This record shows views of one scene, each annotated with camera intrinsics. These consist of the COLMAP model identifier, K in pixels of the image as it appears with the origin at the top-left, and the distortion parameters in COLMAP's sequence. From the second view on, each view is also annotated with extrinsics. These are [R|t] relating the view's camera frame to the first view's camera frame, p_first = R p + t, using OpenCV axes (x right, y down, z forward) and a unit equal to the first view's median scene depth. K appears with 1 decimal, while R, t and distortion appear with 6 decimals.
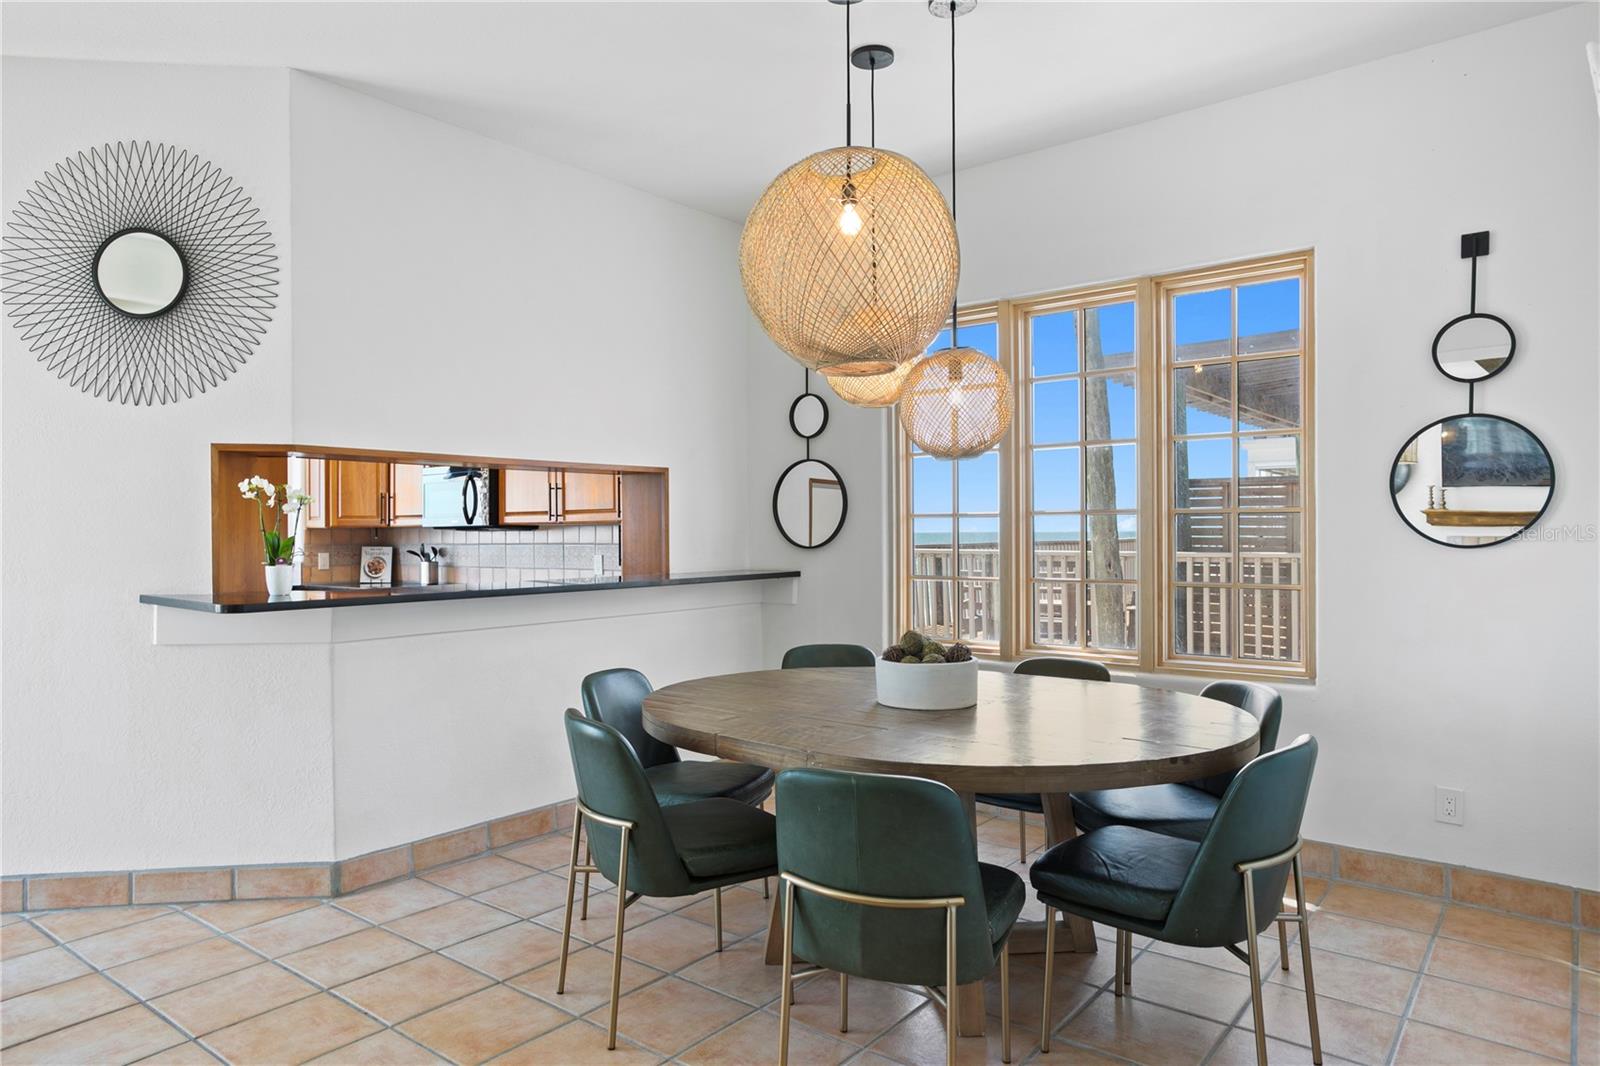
lens RADIAL K [[1021.9, 0, 769.2], [0, 1021.9, 533.7], [0, 0, 1]] dist [-0.023304, 0.011165]
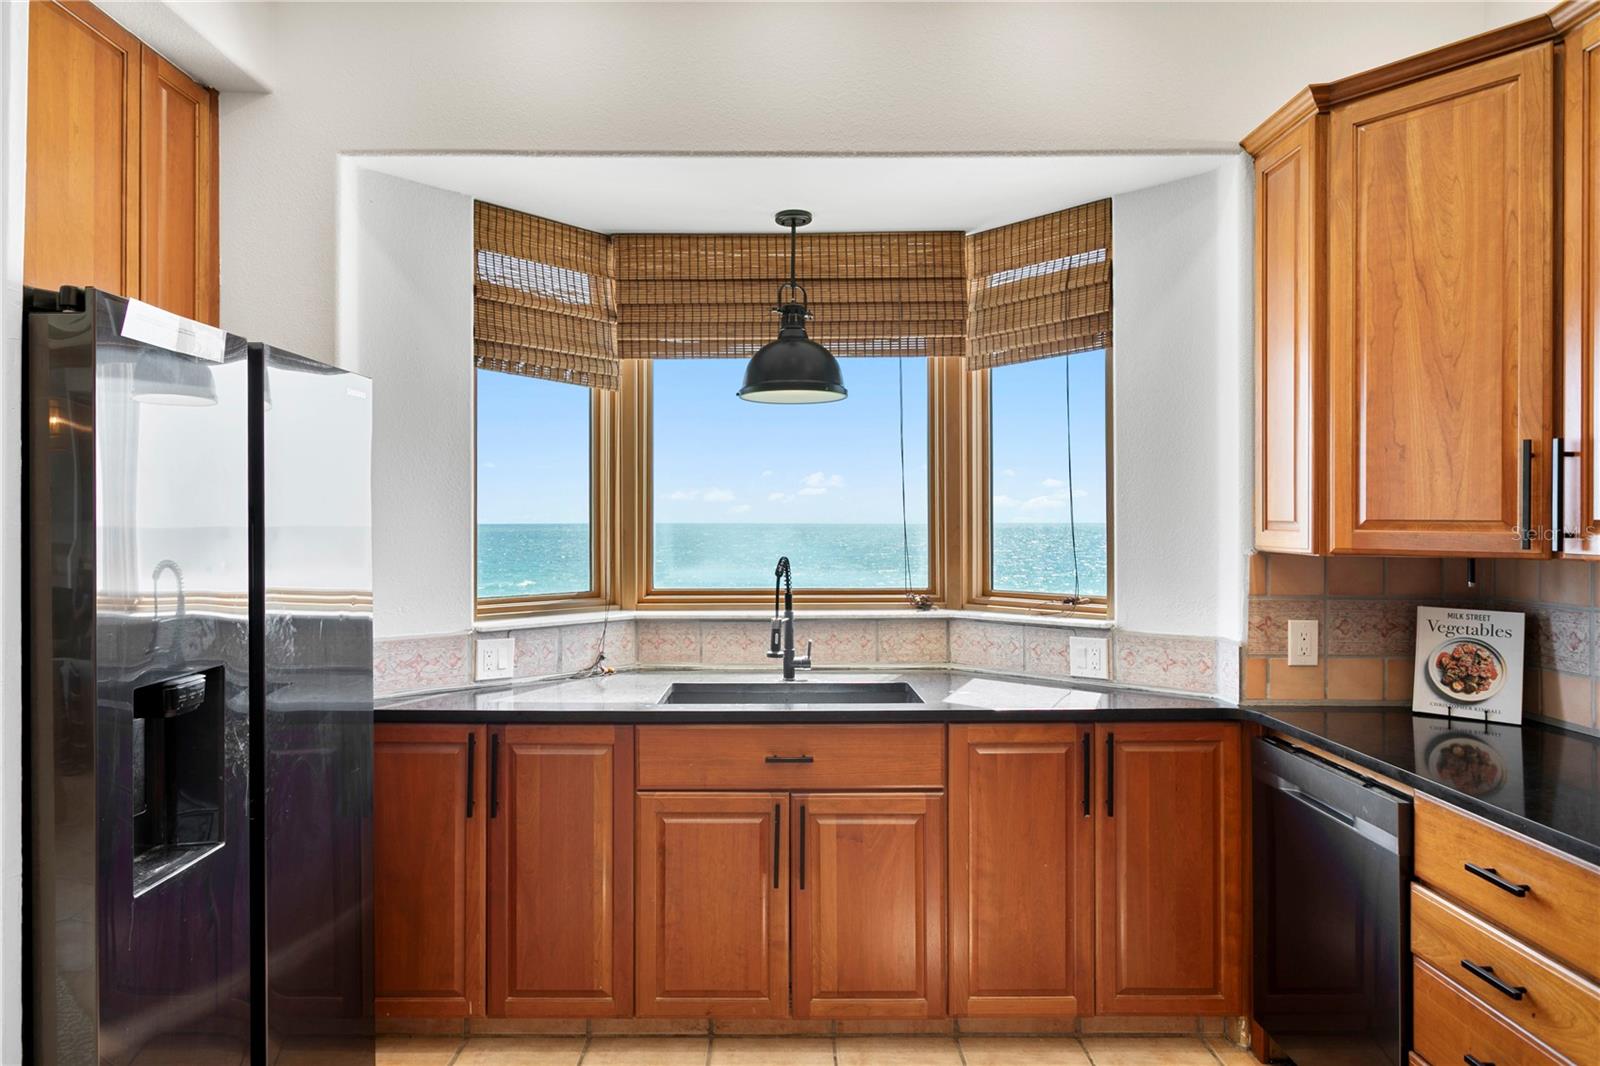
lens RADIAL K [[1014.6, 0, 795.1], [0, 1014.6, 528.3], [0, 0, 1]] dist [0.000352, 0.009774]
pose [[0.658422, 0.002620, -0.752644, -0.591670], [0.001775, 0.999986, 0.005035, -0.033692], [0.752647, -0.004651, 0.658408, 1.298863]]
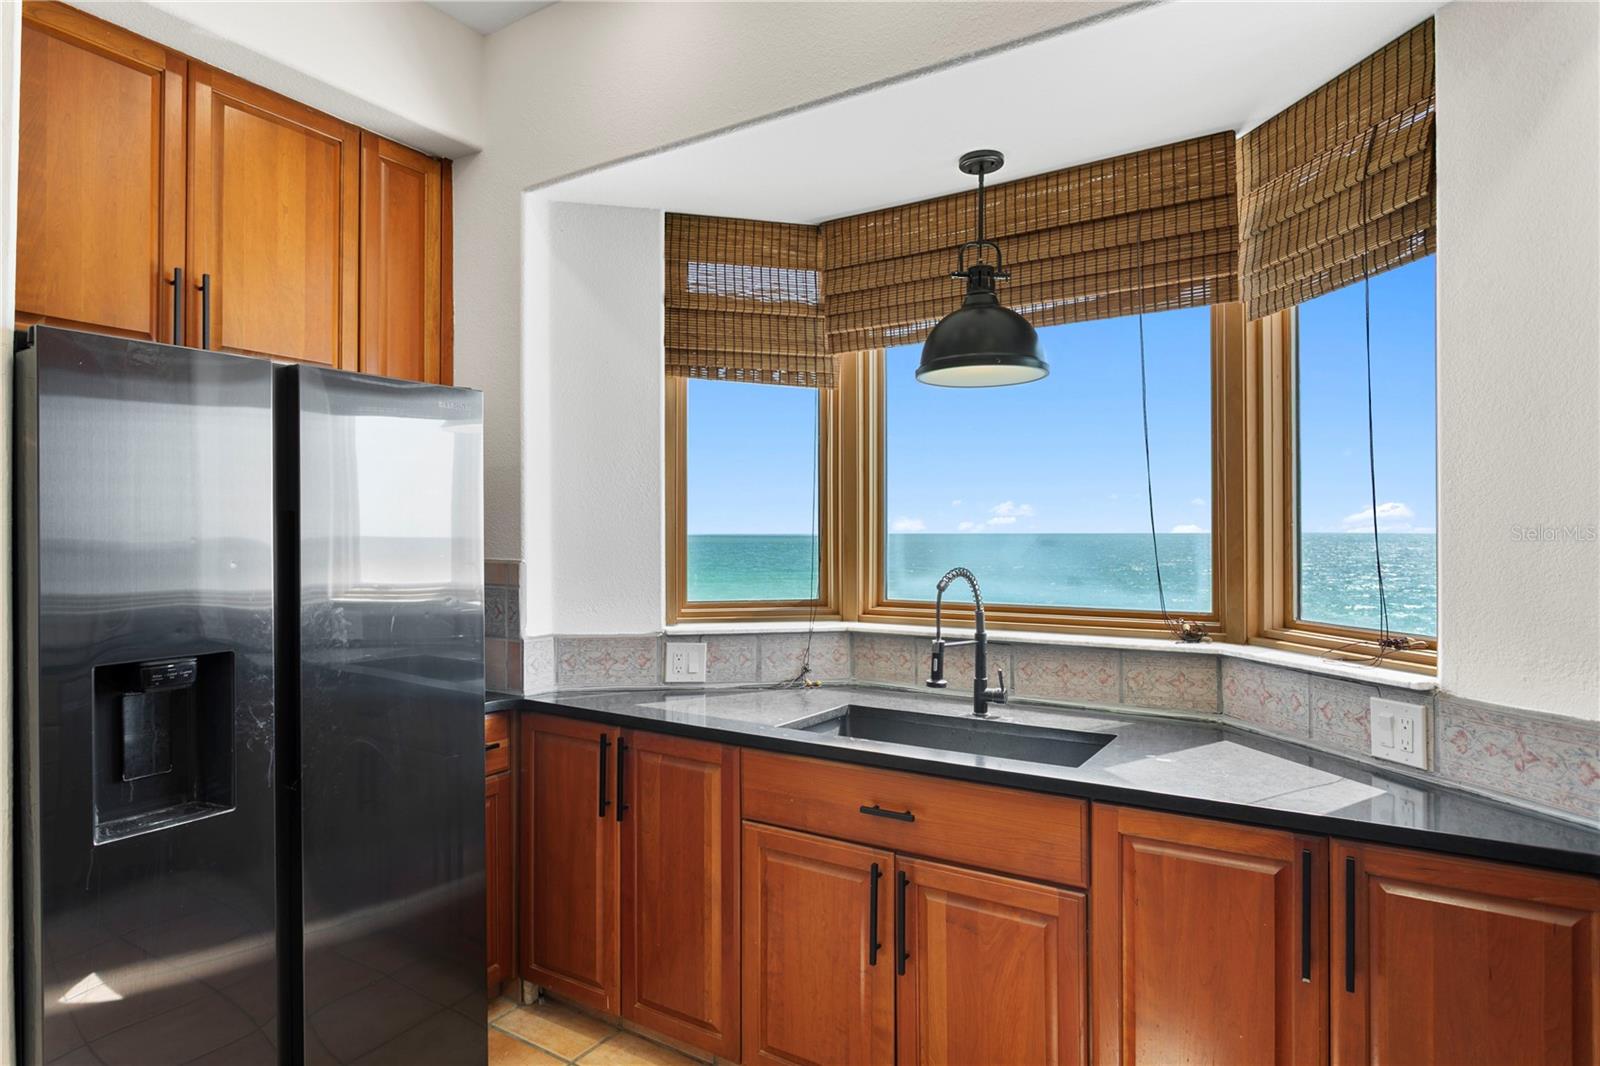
lens RADIAL K [[923.6, 0, 788.0], [0, 923.6, 537.2], [0, 0, 1]] dist [-0.011570, 0.010907]
pose [[0.119369, 0.002820, -0.992846, -0.608446], [0.000455, 0.999996, 0.002895, -0.028997], [0.992850, -0.000798, 0.119367, 1.647053]]
